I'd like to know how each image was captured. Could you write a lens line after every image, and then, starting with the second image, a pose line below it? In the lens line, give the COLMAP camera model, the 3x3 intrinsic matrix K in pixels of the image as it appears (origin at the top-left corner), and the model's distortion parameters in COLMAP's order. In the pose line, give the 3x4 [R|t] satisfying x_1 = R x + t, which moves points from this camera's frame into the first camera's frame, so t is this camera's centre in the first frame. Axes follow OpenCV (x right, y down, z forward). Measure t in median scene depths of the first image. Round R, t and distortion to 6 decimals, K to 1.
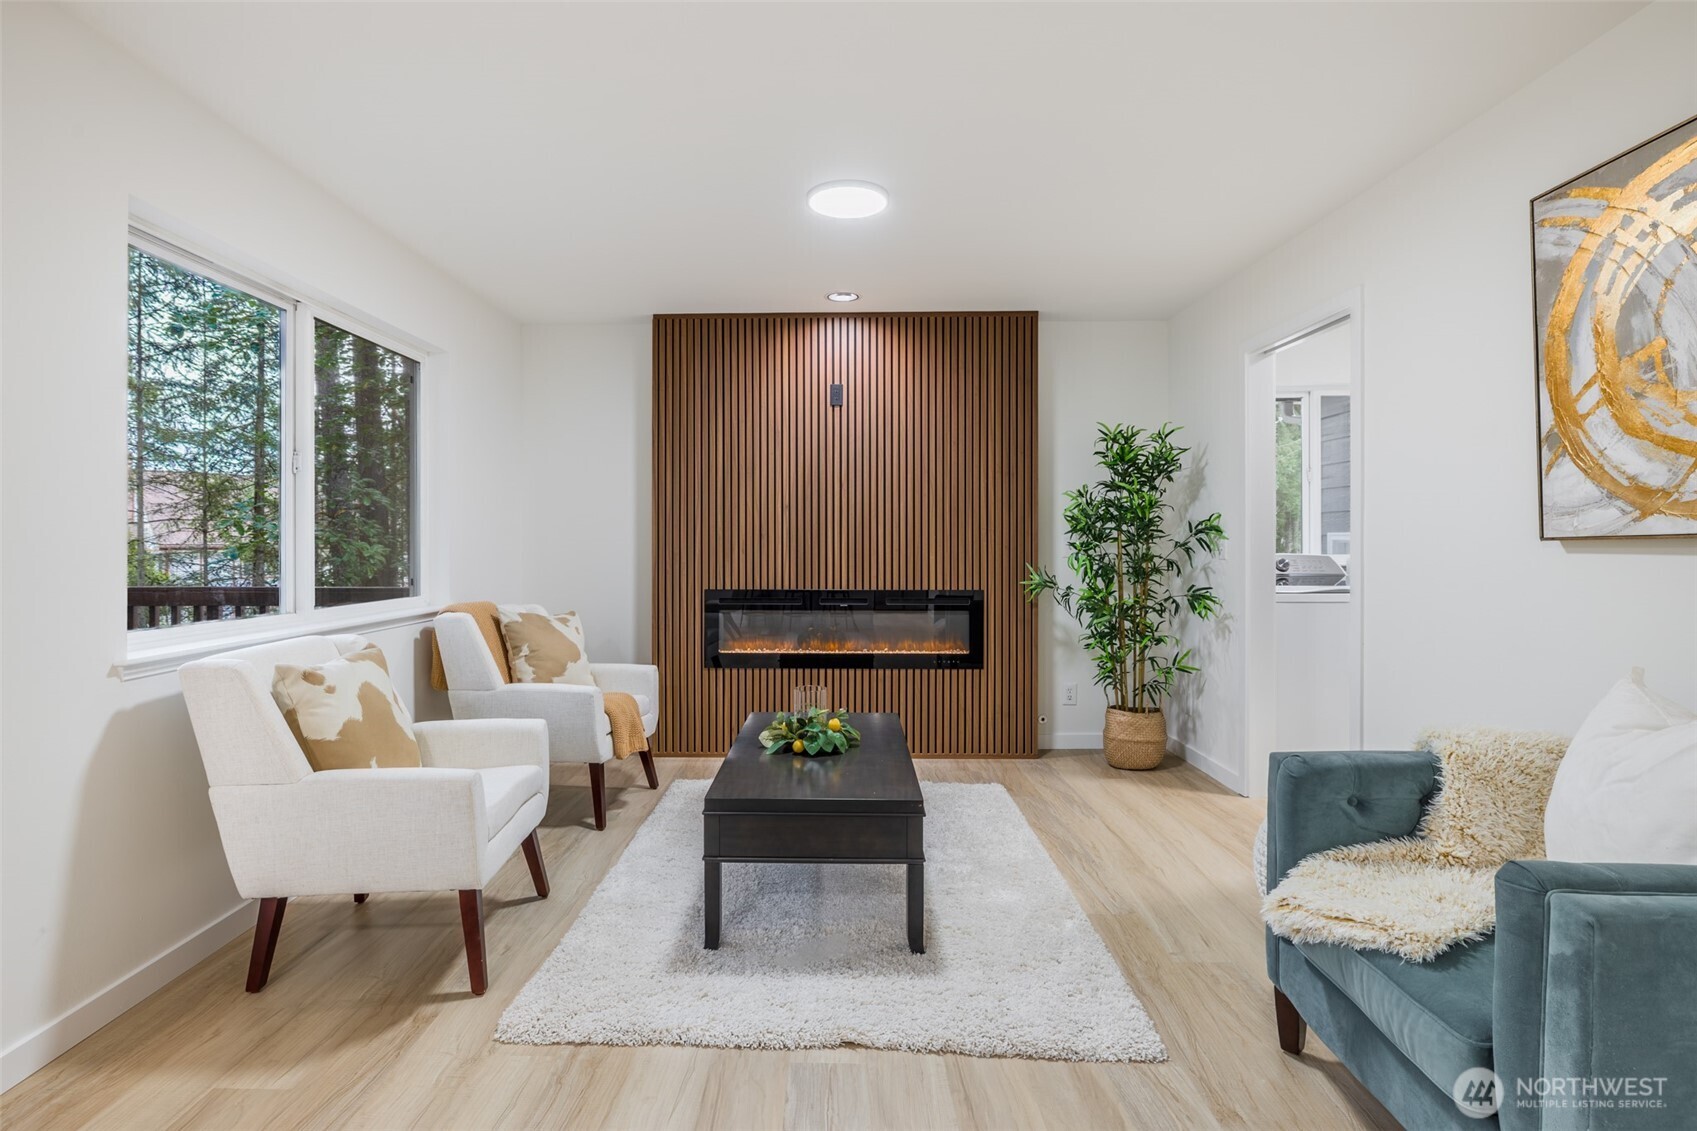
lens RADIAL K [[834.4, 0, 843.9], [0, 834.4, 540.3], [0, 0, 1]] dist [-0.002246, -0.000339]
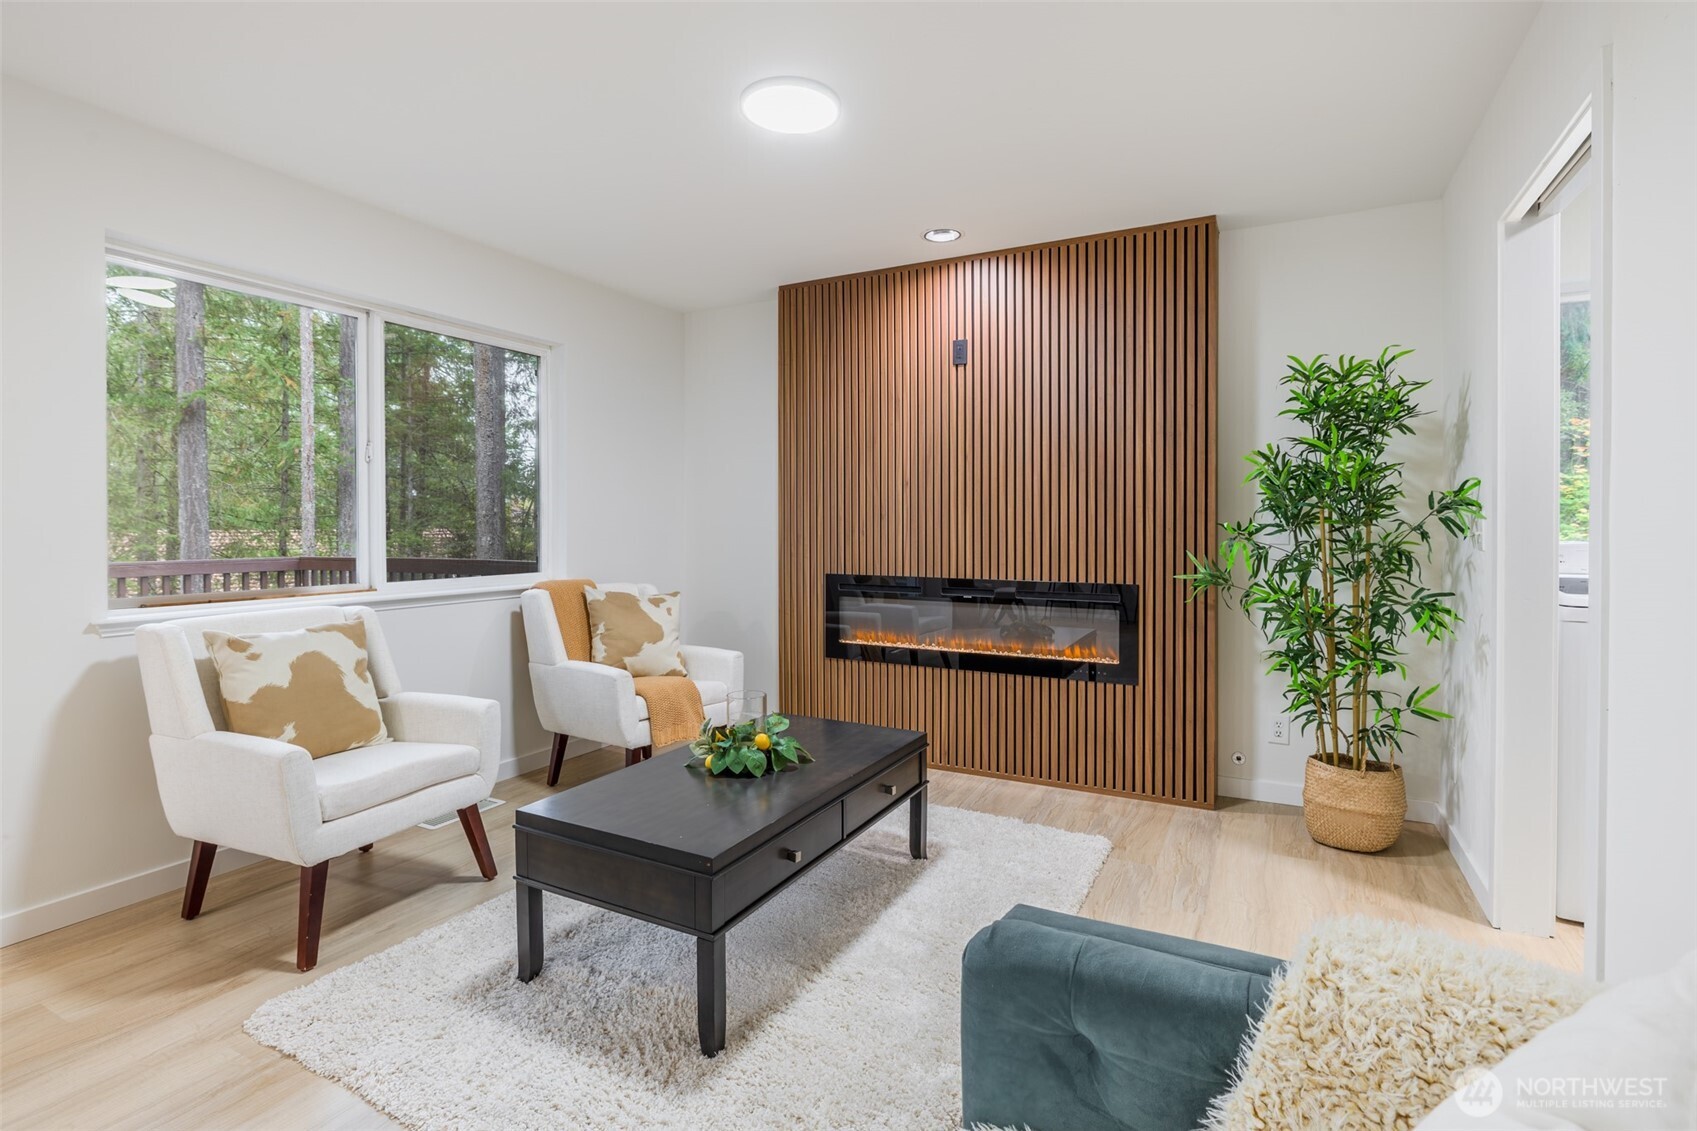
lens RADIAL K [[819.2, 0, 846.9], [0, 819.2, 529.1], [0, 0, 1]] dist [-0.003293, -0.000625]
pose [[0.891561, 0.003739, -0.452884, 0.291490], [-0.000236, 0.999970, 0.007790, 0.001787], [0.452900, -0.006839, 0.891535, 0.207296]]
